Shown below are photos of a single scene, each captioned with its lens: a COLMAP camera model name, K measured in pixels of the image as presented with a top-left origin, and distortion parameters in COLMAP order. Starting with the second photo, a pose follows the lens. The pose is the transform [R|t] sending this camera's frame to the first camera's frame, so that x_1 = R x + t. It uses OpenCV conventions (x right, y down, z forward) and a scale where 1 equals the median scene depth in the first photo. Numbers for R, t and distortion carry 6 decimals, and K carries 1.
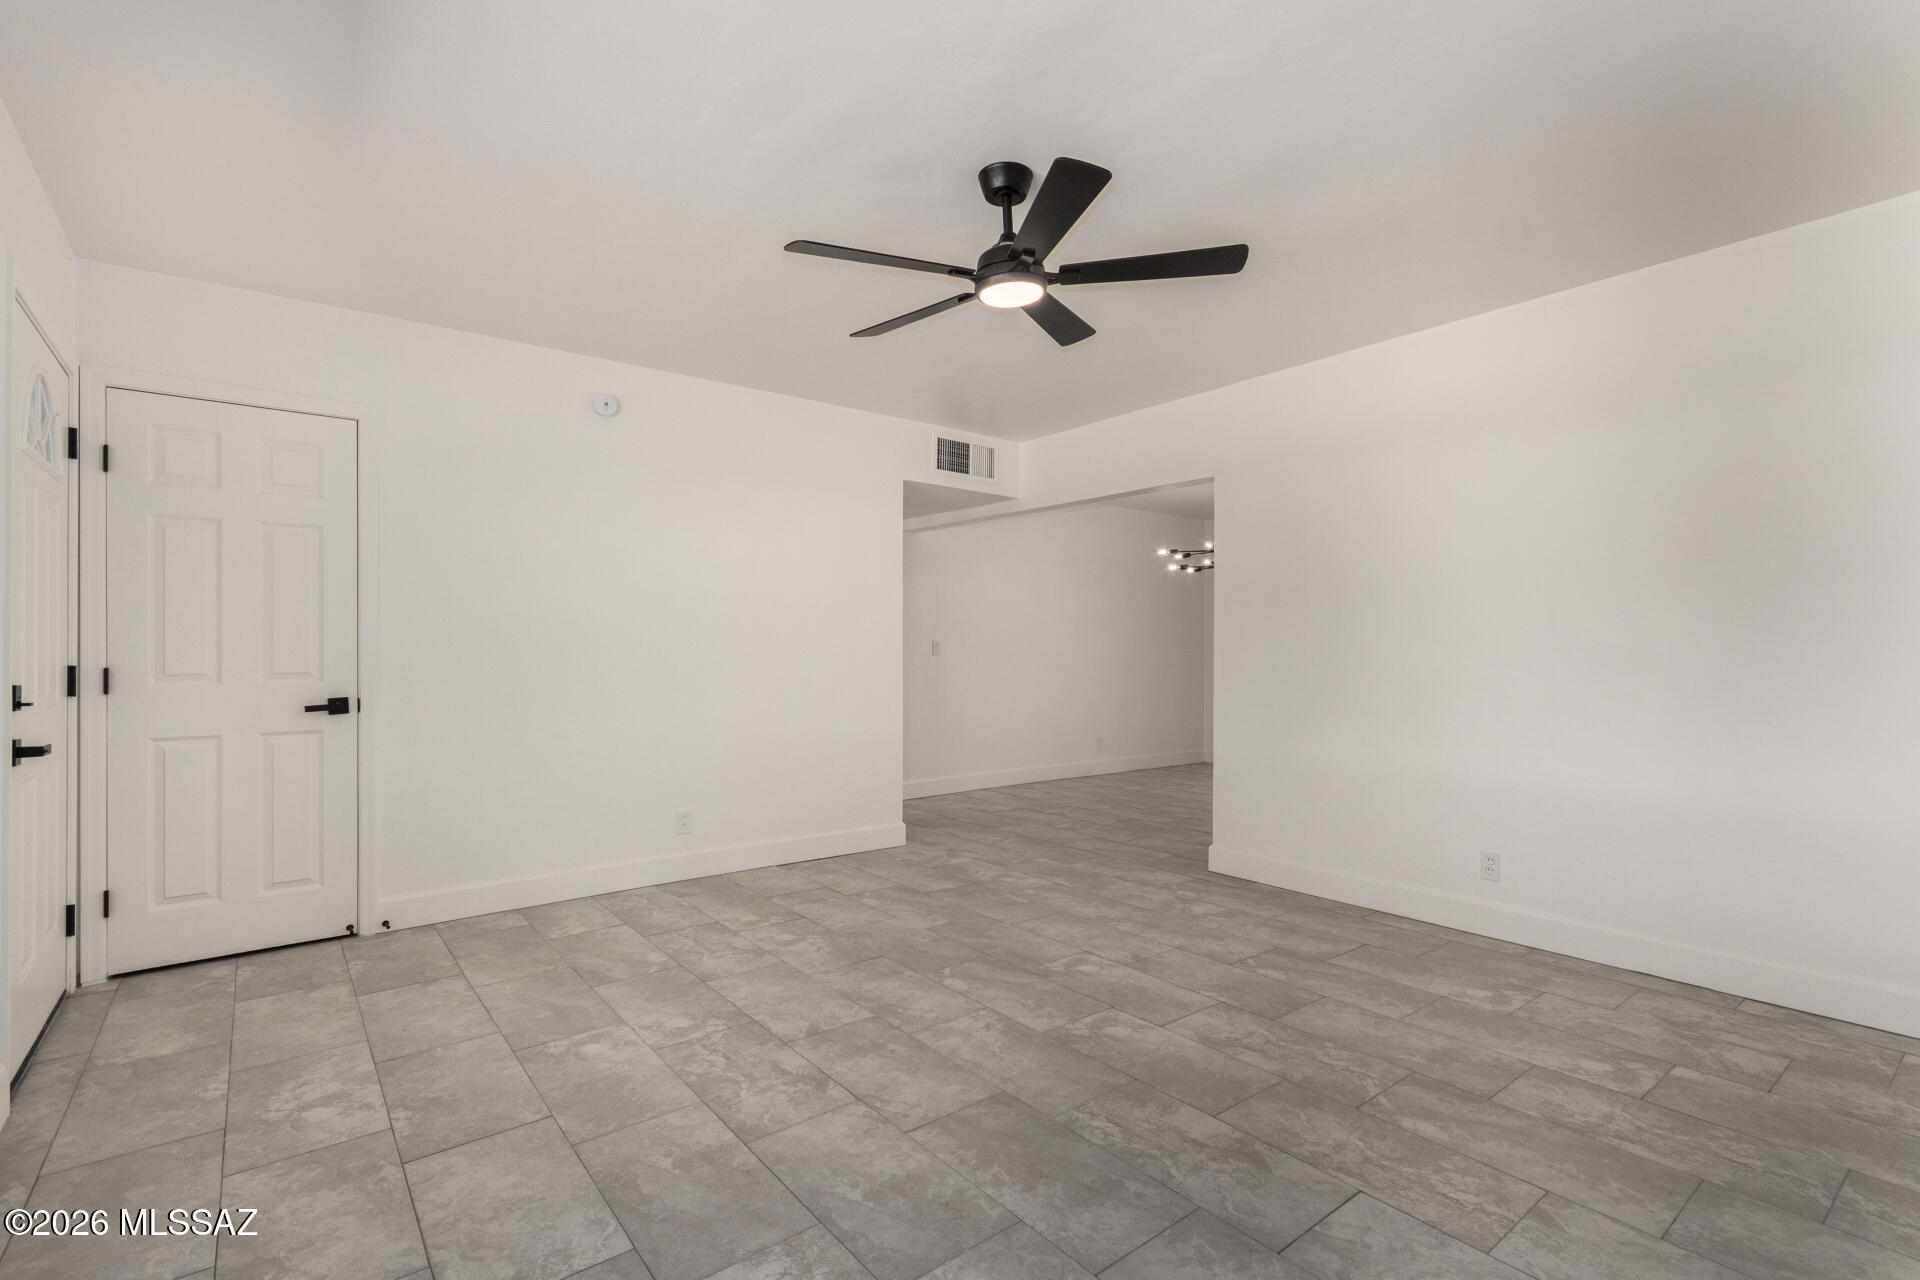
lens RADIAL K [[887.6, 0, 961.3], [0, 887.6, 648.9], [0, 0, 1]] dist [0.003276, 0.000971]
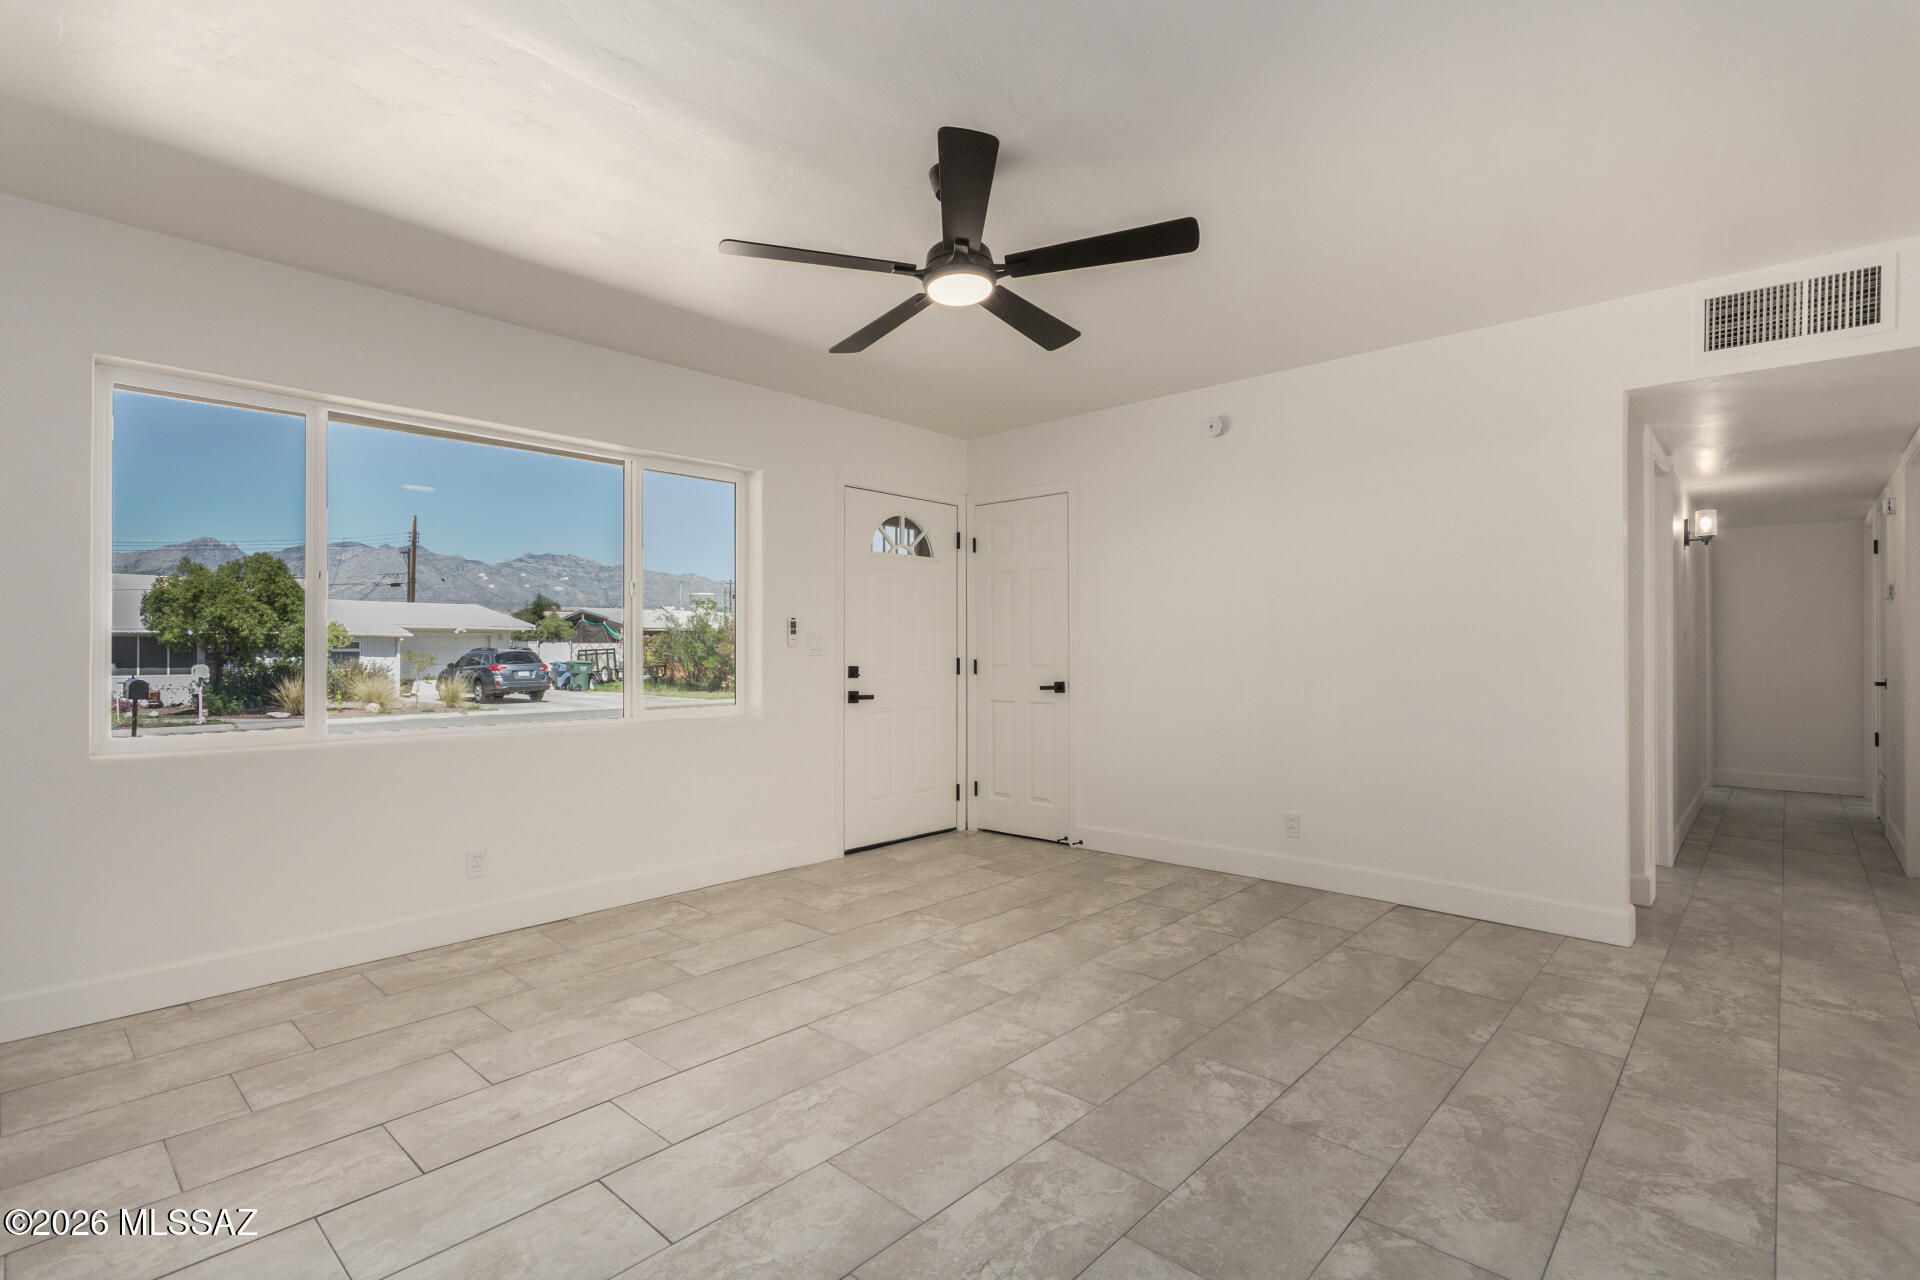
lens RADIAL K [[887.6, 0, 961.3], [0, 887.6, 648.9], [0, 0, 1]] dist [0.003276, 0.000971]
pose [[0.149856, -0.006349, -0.988687, 0.752588], [0.003399, 0.999977, -0.005907, 0.009047], [0.988702, -0.002475, 0.149874, 0.631401]]
